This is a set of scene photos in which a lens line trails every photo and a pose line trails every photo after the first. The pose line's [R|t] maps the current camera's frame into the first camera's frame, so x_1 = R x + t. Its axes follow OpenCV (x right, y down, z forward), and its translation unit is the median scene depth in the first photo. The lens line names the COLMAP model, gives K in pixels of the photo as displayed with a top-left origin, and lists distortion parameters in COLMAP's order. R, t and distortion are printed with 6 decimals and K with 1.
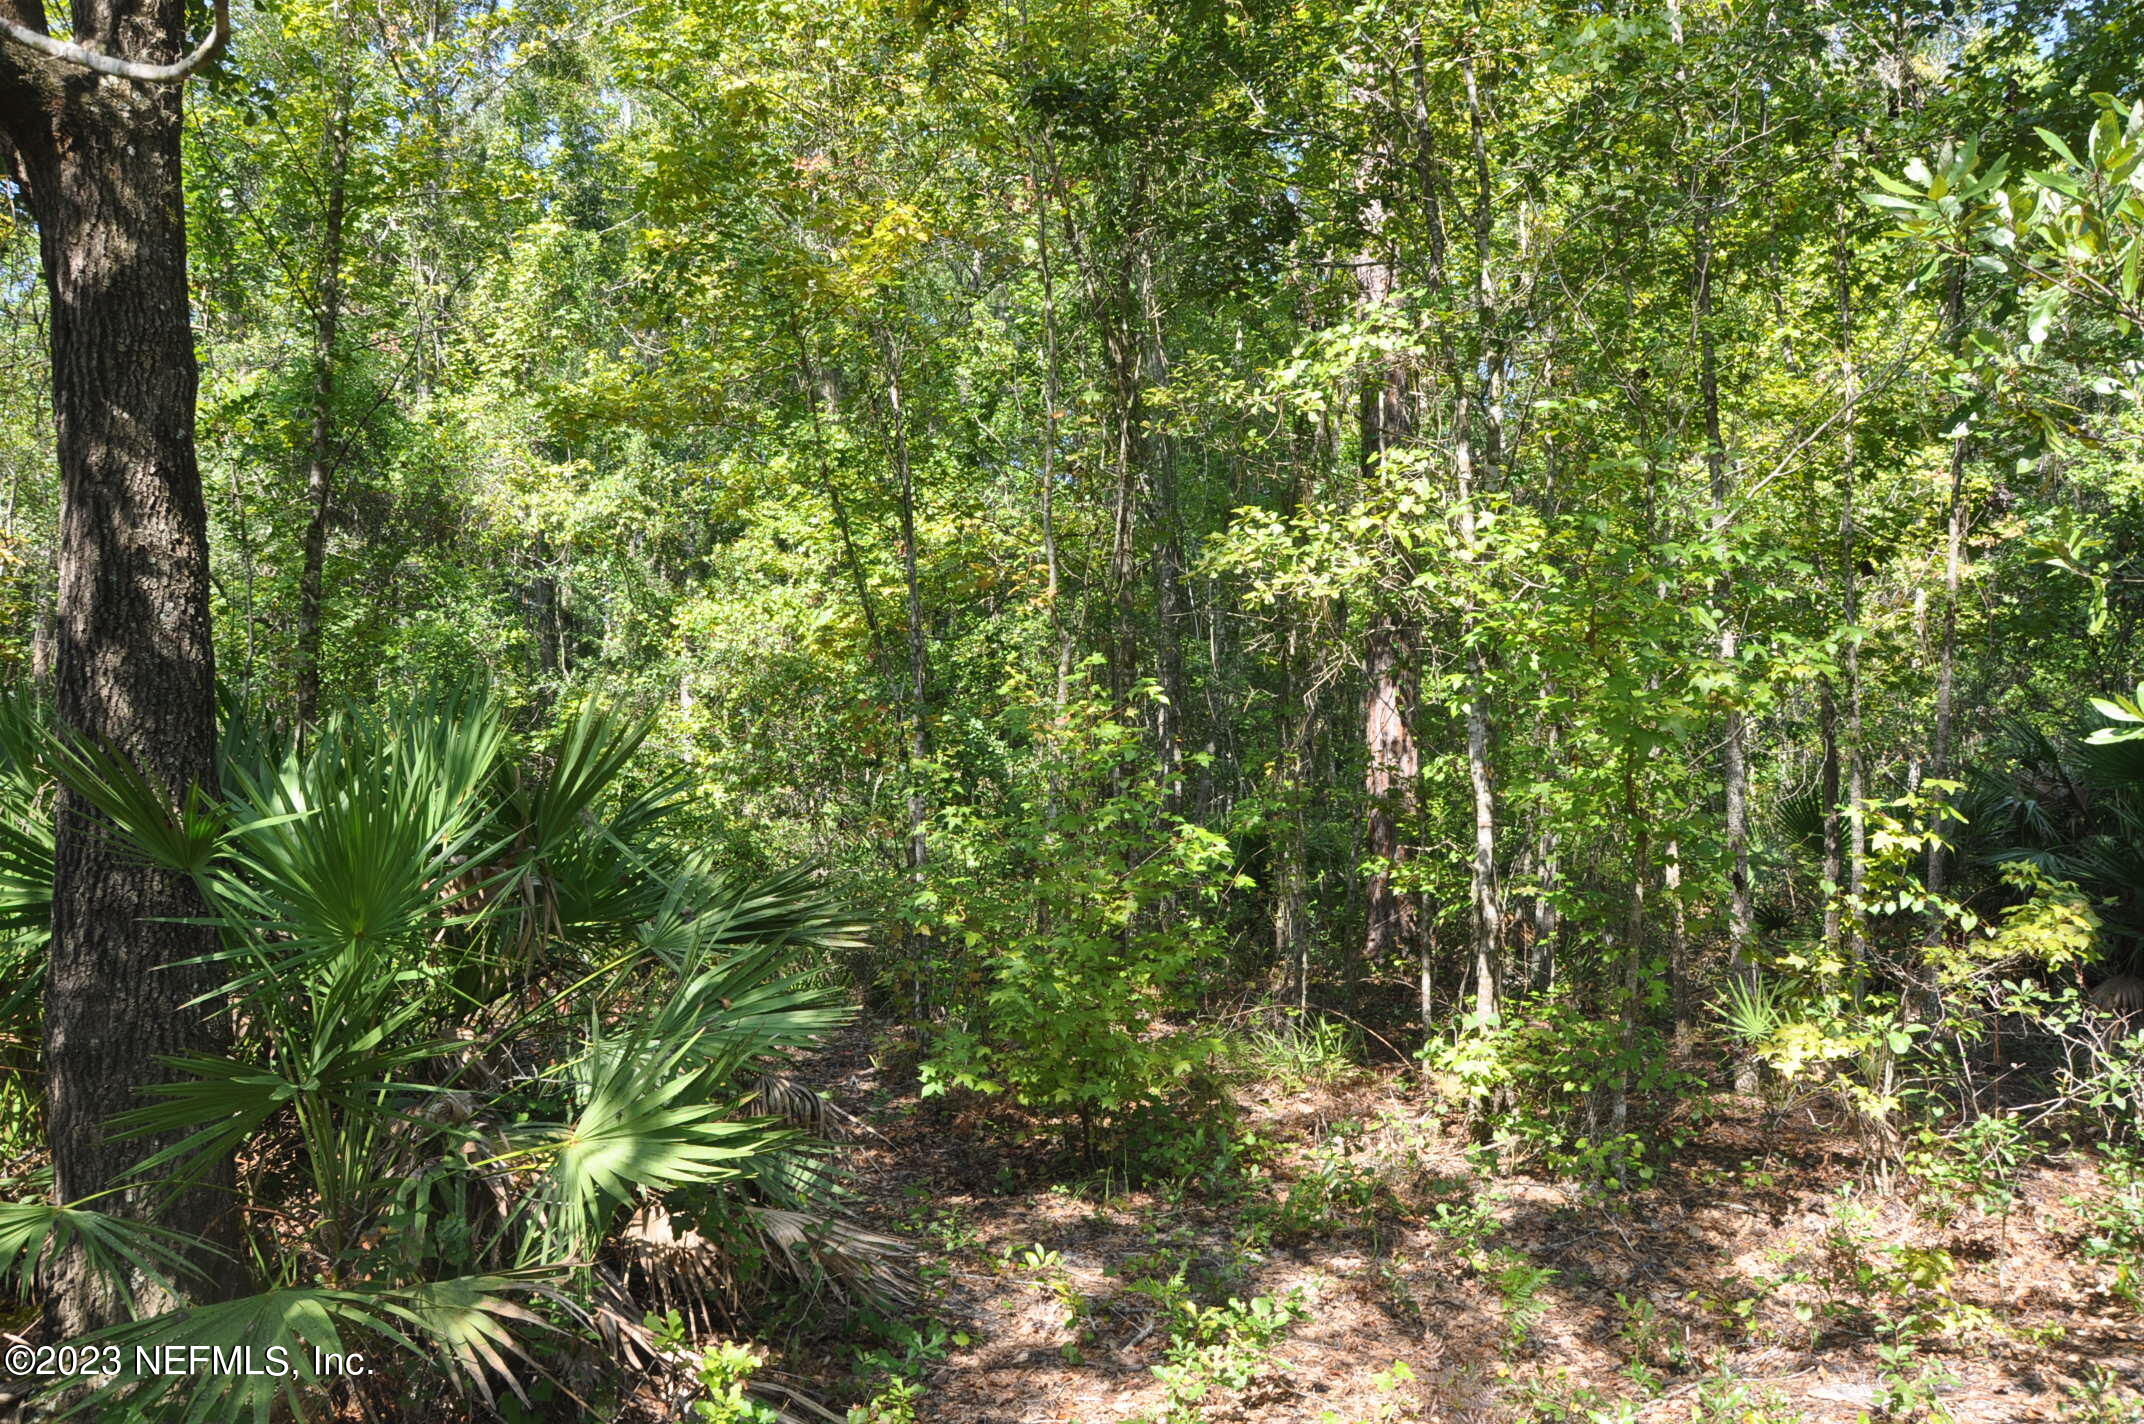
lens RADIAL K [[1691.0, 0, 1082.0], [0, 1691.0, 697.6], [0, 0, 1]] dist [-0.143586, 0.111109]
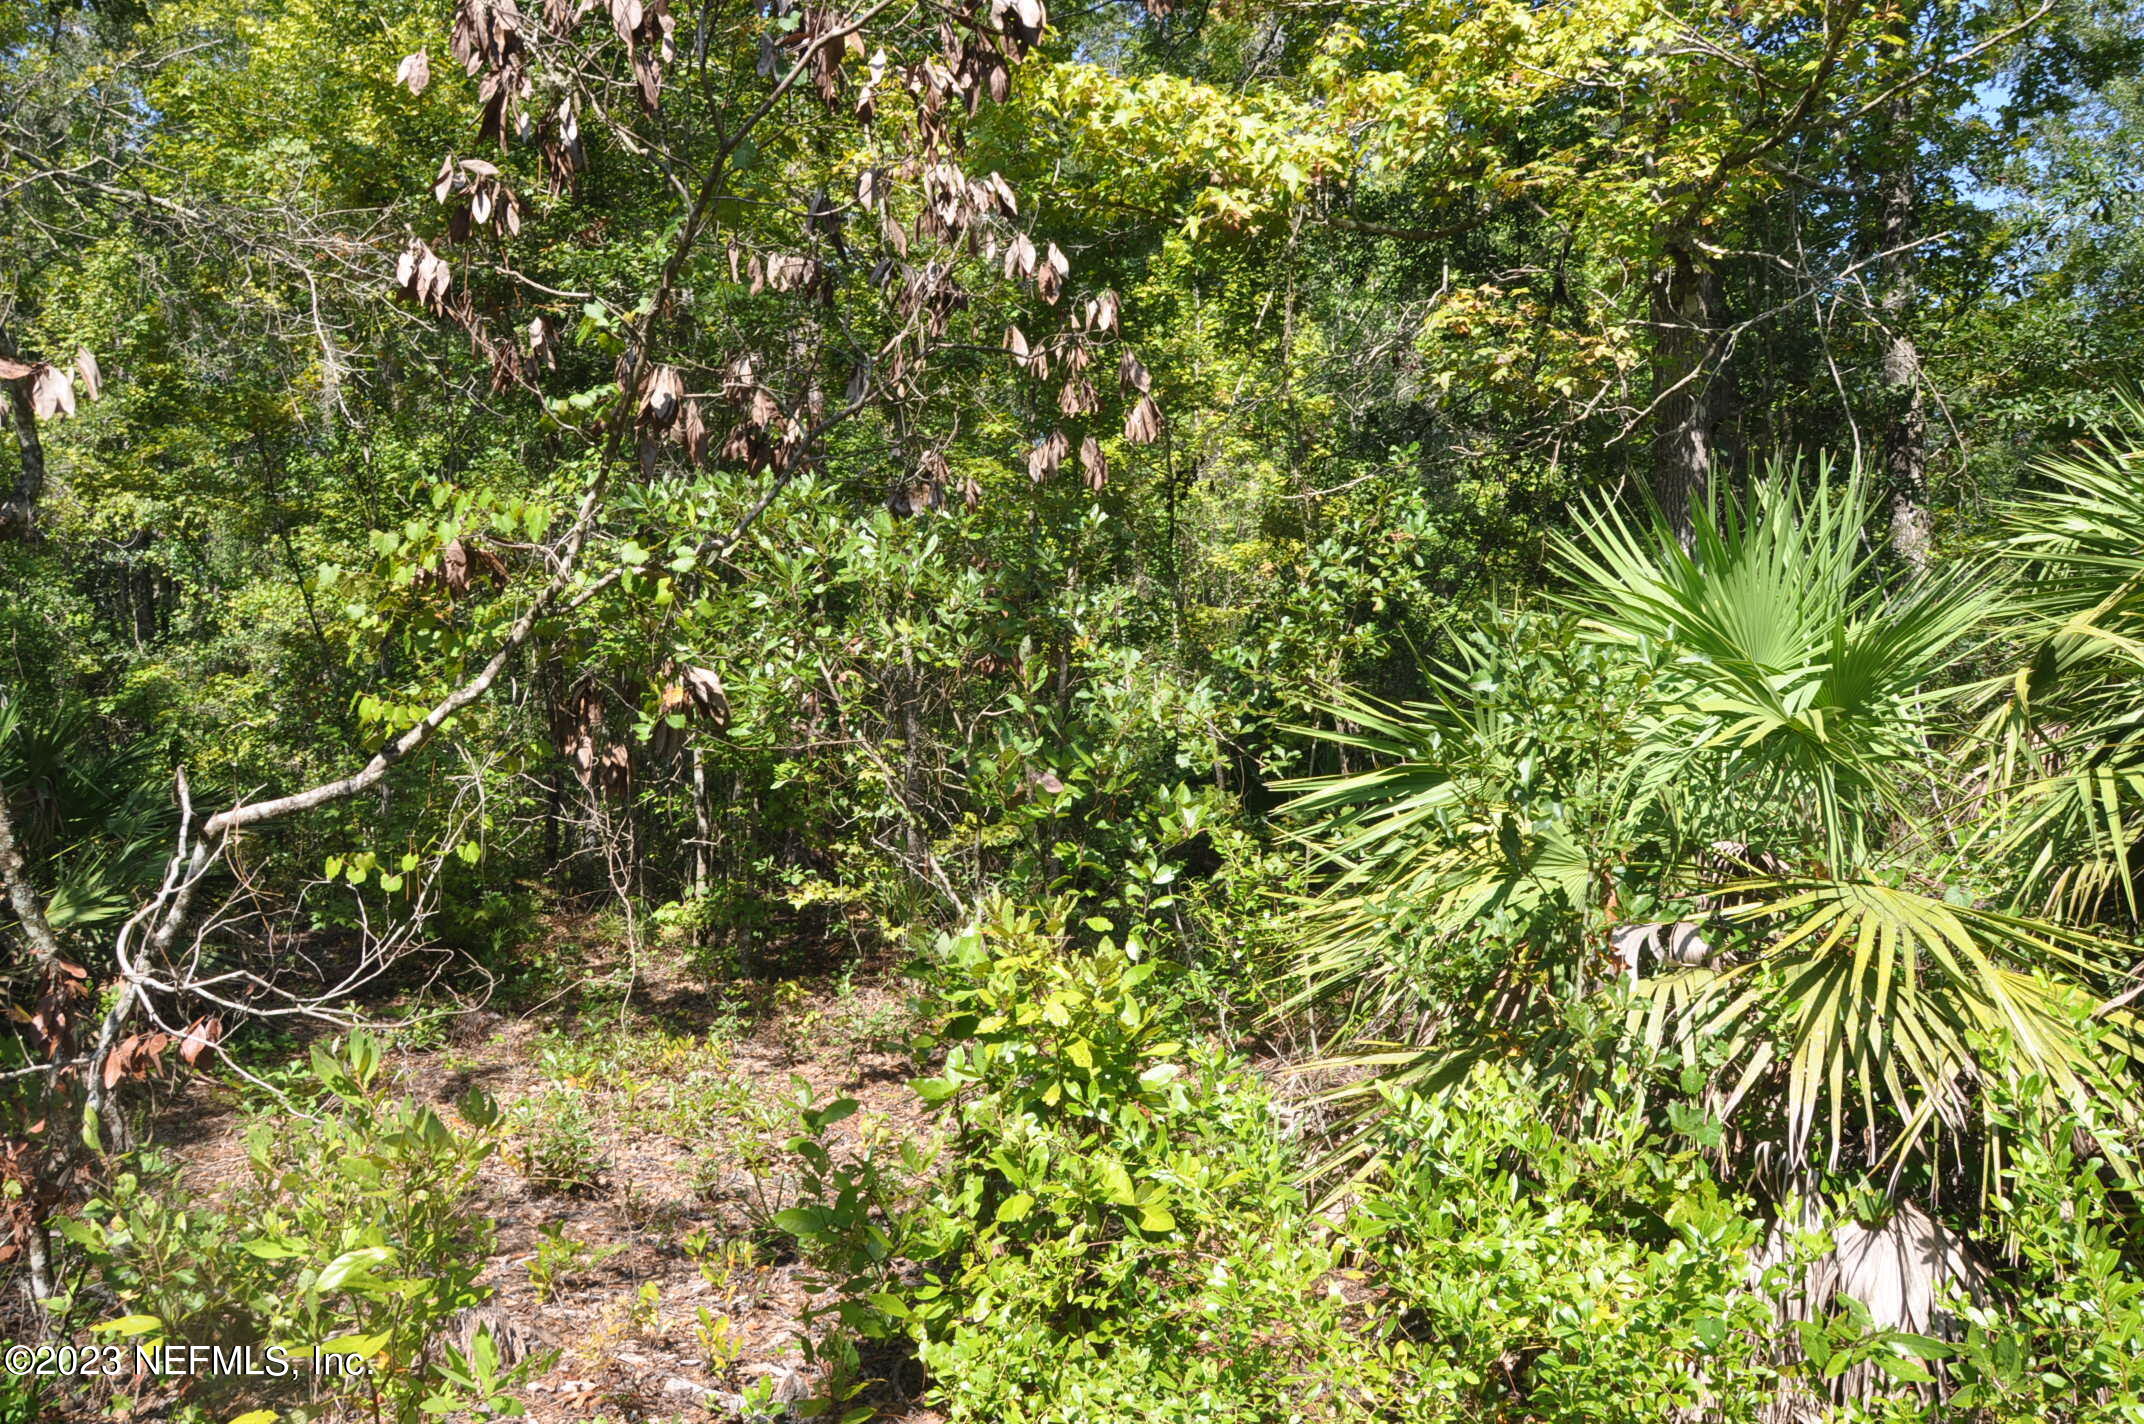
lens RADIAL K [[1691.0, 0, 1092.4], [0, 1691.0, 719.1], [0, 0, 1]] dist [-0.143586, 0.111109]
pose [[0.978724, 0.002765, 0.205162, 0.311287], [-0.010574, 0.999260, 0.036977, -0.035273], [-0.204908, -0.038360, 0.978029, -0.696278]]
